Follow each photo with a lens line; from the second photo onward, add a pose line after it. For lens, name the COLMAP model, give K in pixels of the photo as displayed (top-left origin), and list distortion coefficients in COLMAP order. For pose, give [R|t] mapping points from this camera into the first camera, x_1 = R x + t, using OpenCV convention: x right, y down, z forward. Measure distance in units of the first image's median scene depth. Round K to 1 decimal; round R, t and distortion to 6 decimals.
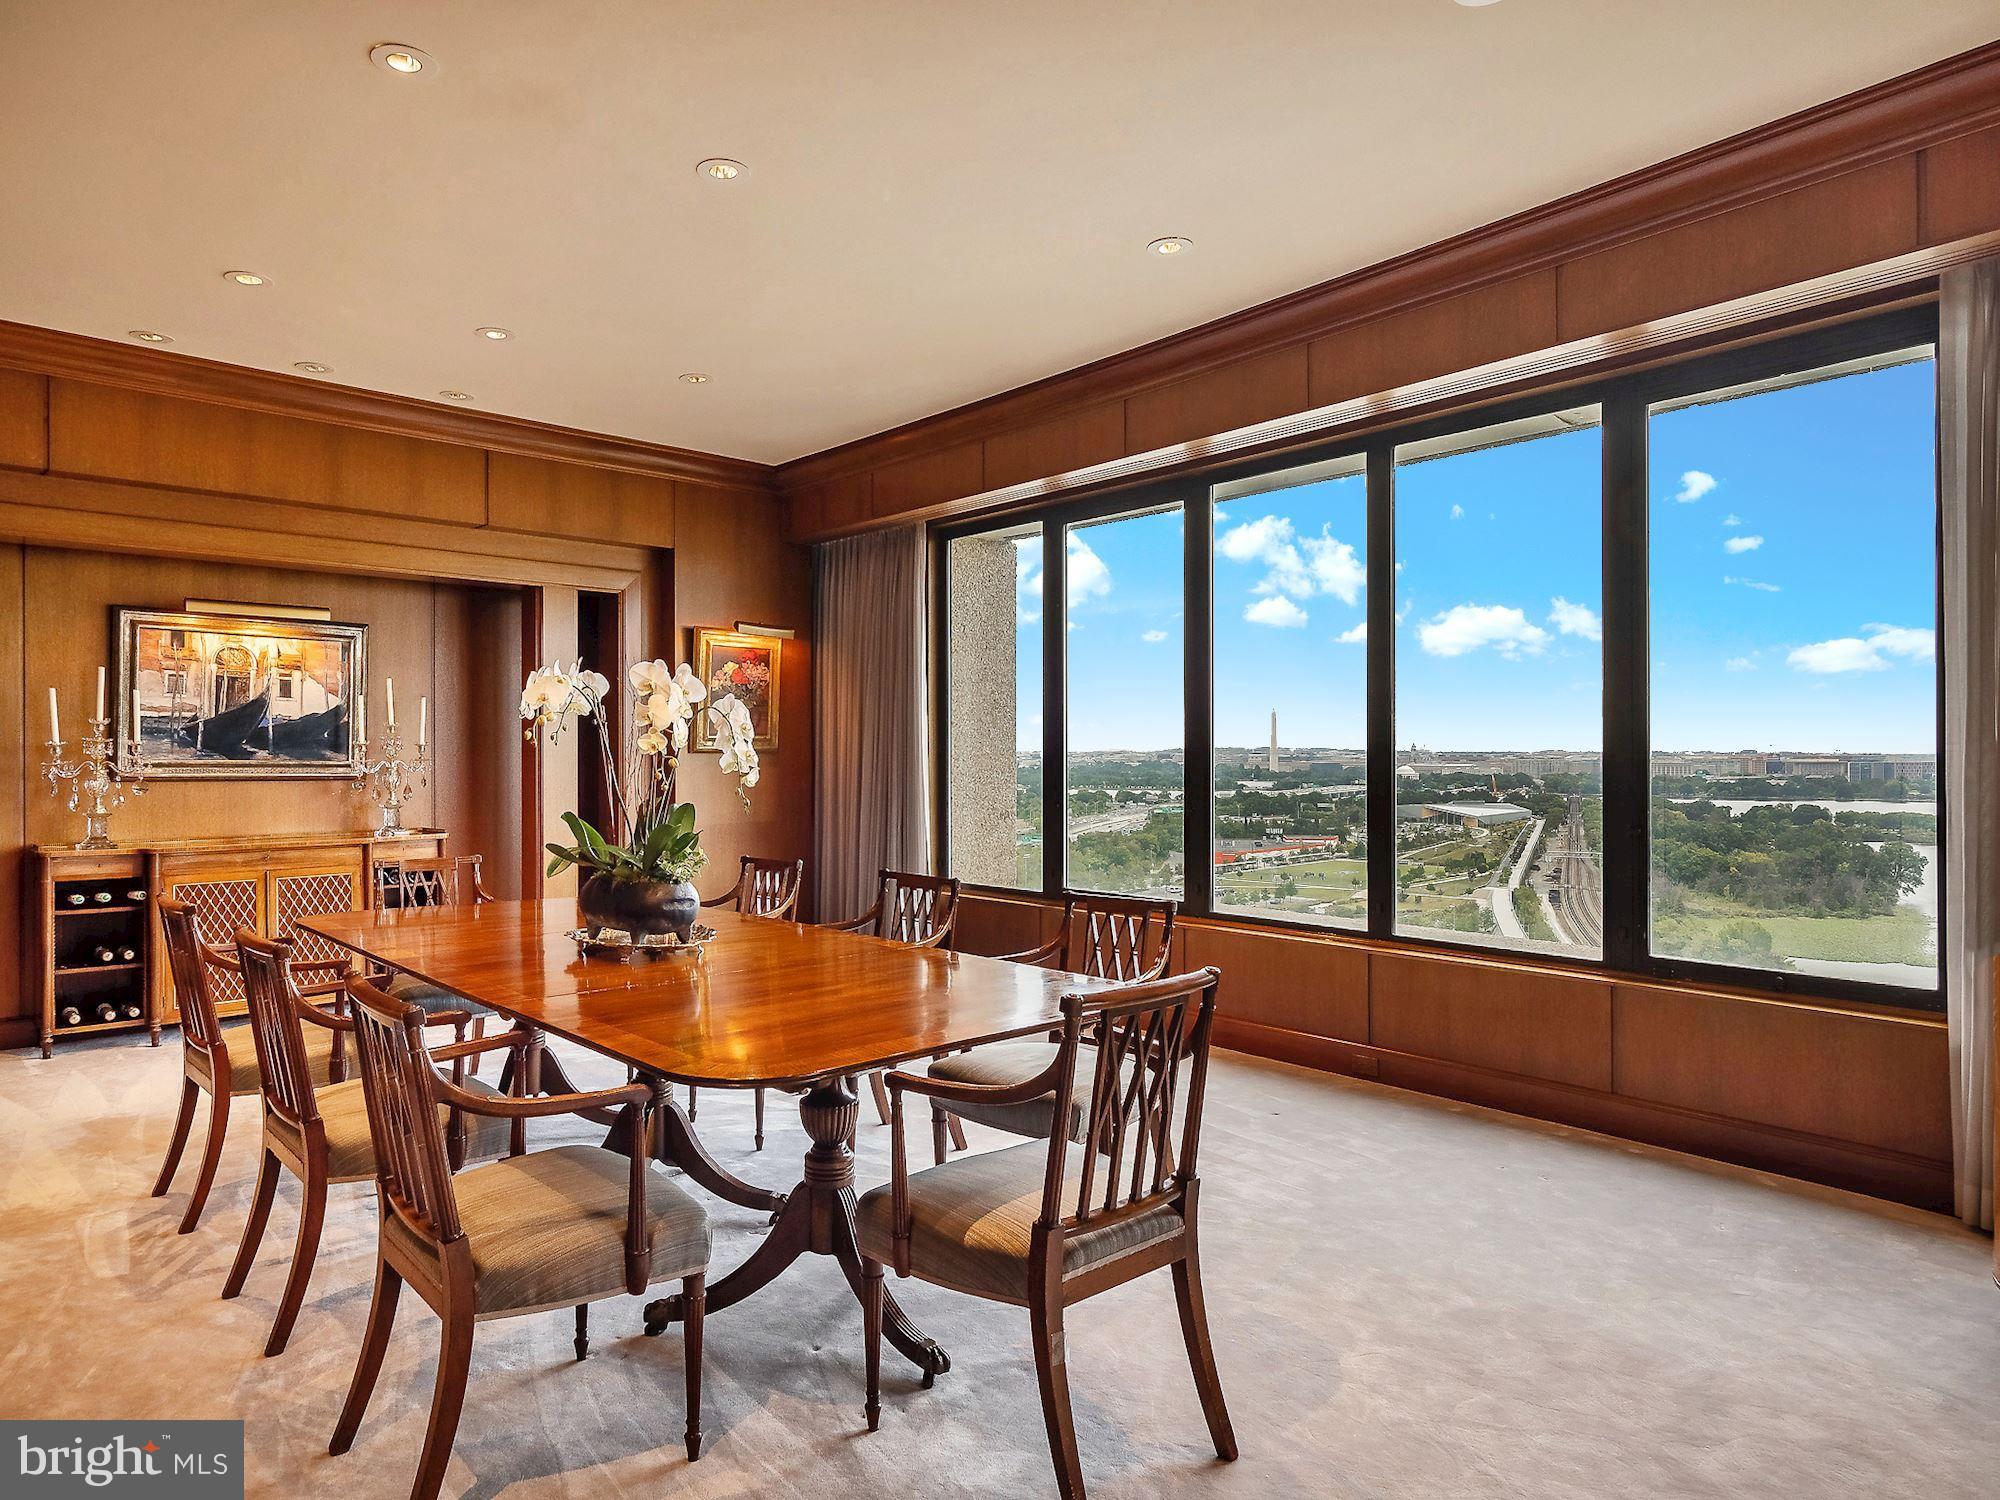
lens RADIAL K [[1161.5, 0, 1000.0], [0, 1161.5, 750.0], [0, 0, 1]] dist [0.002539, 0.001242]
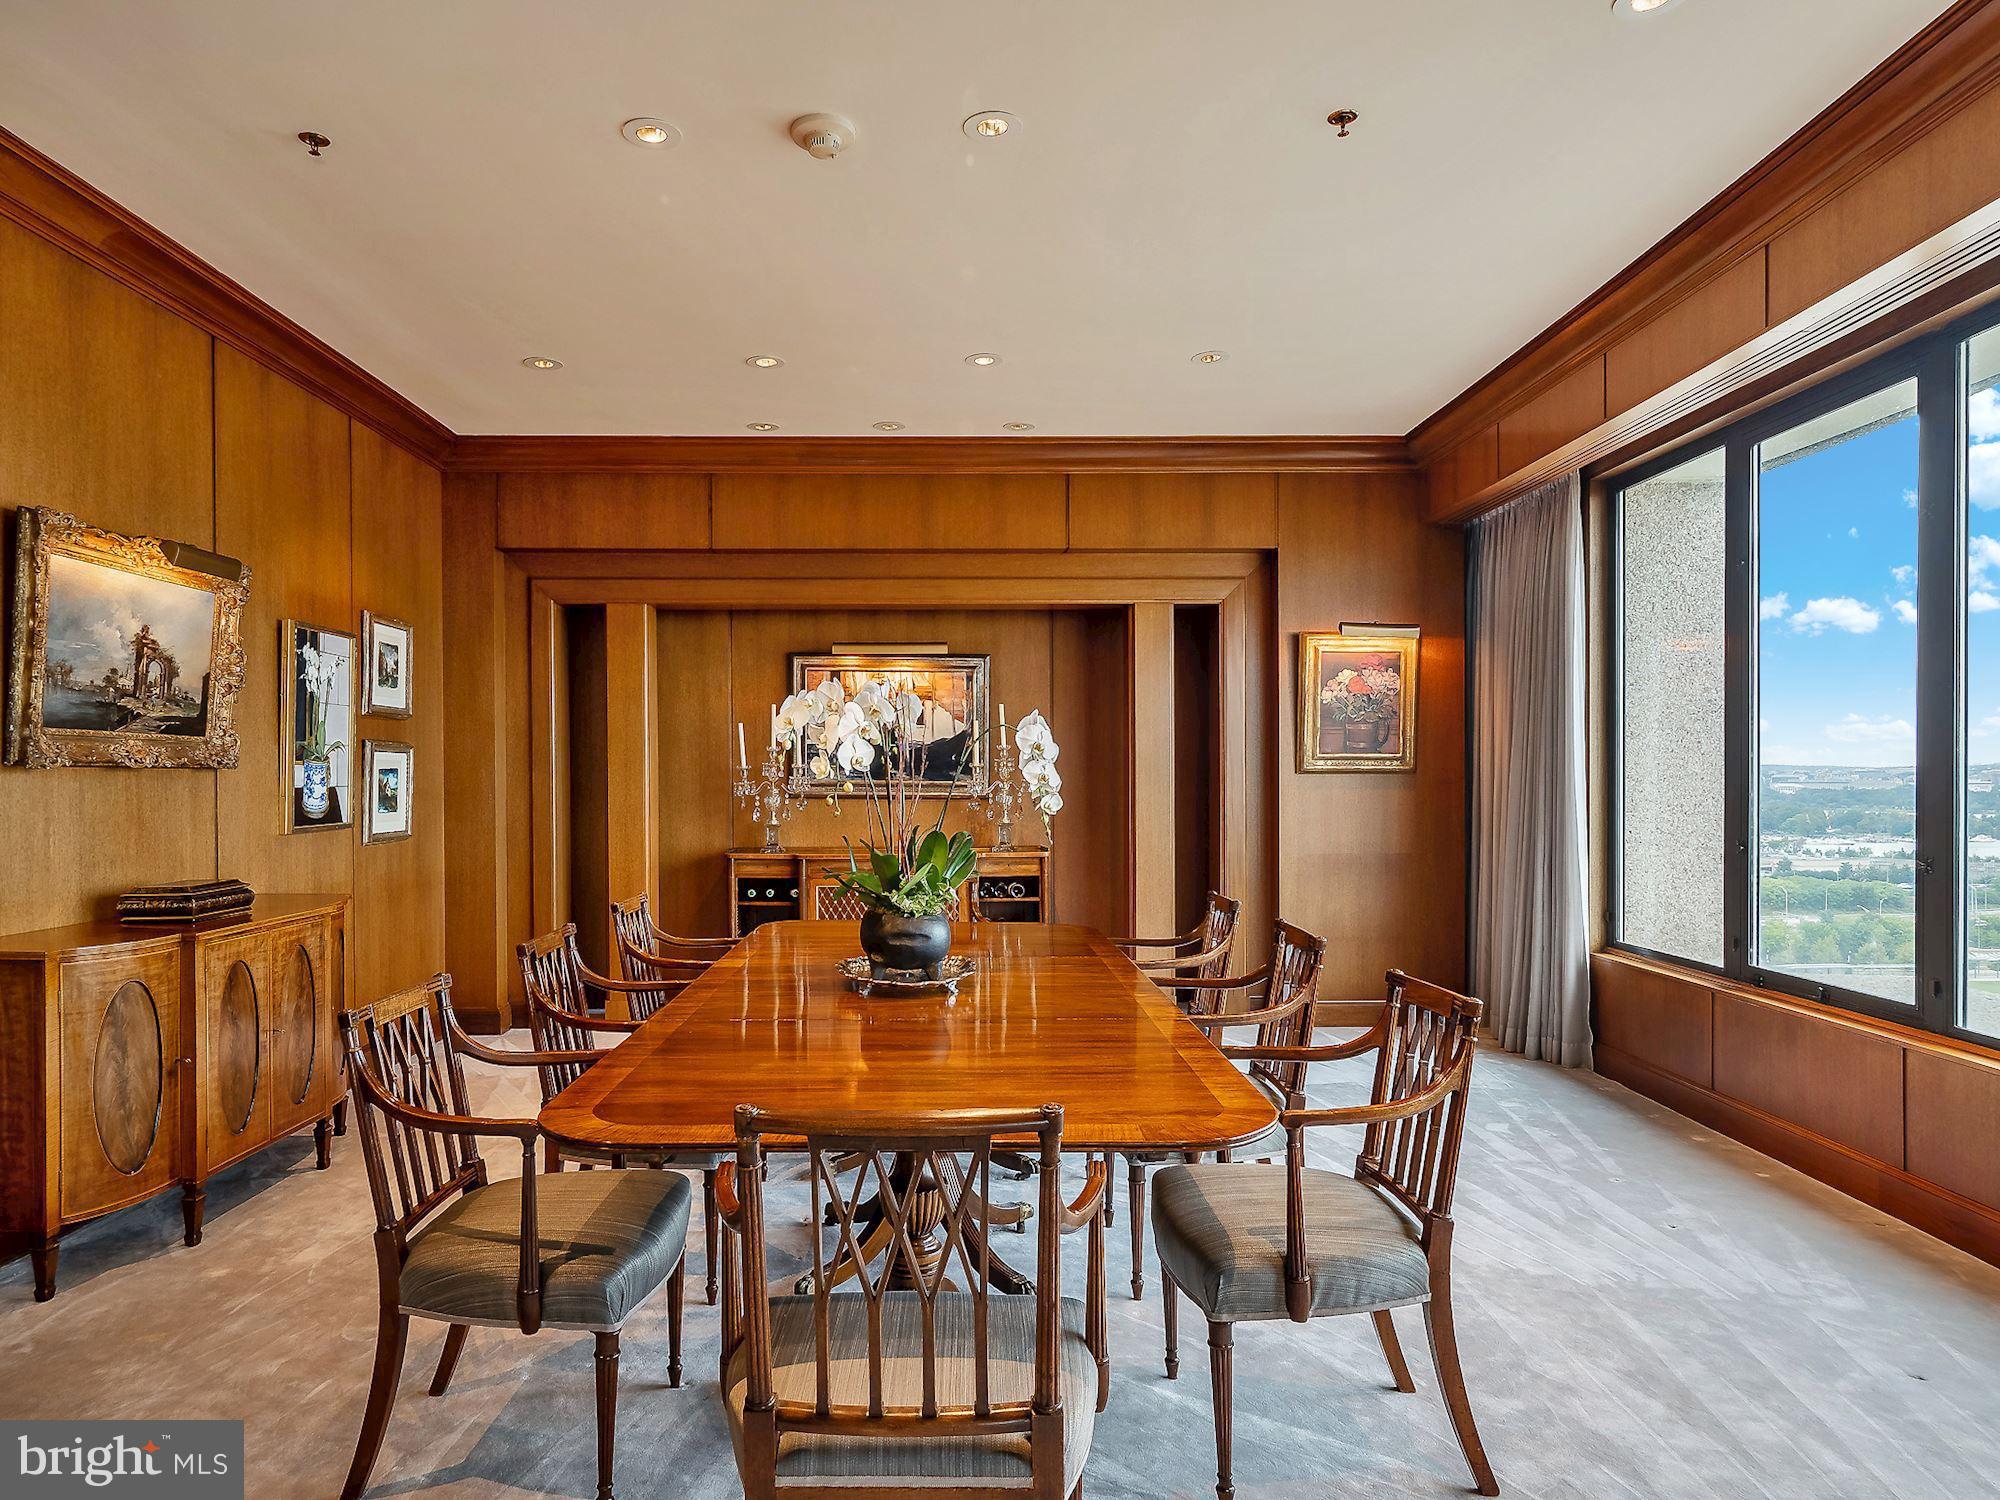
lens RADIAL K [[1220.9, 0, 996.9], [0, 1220.9, 773.9], [0, 0, 1]] dist [-0.004486, -0.000566]
pose [[0.753923, -0.001547, -0.656961, 0.209420], [0.004086, 0.999989, 0.002335, -0.000407], [0.656950, -0.004445, 0.753921, 0.159971]]
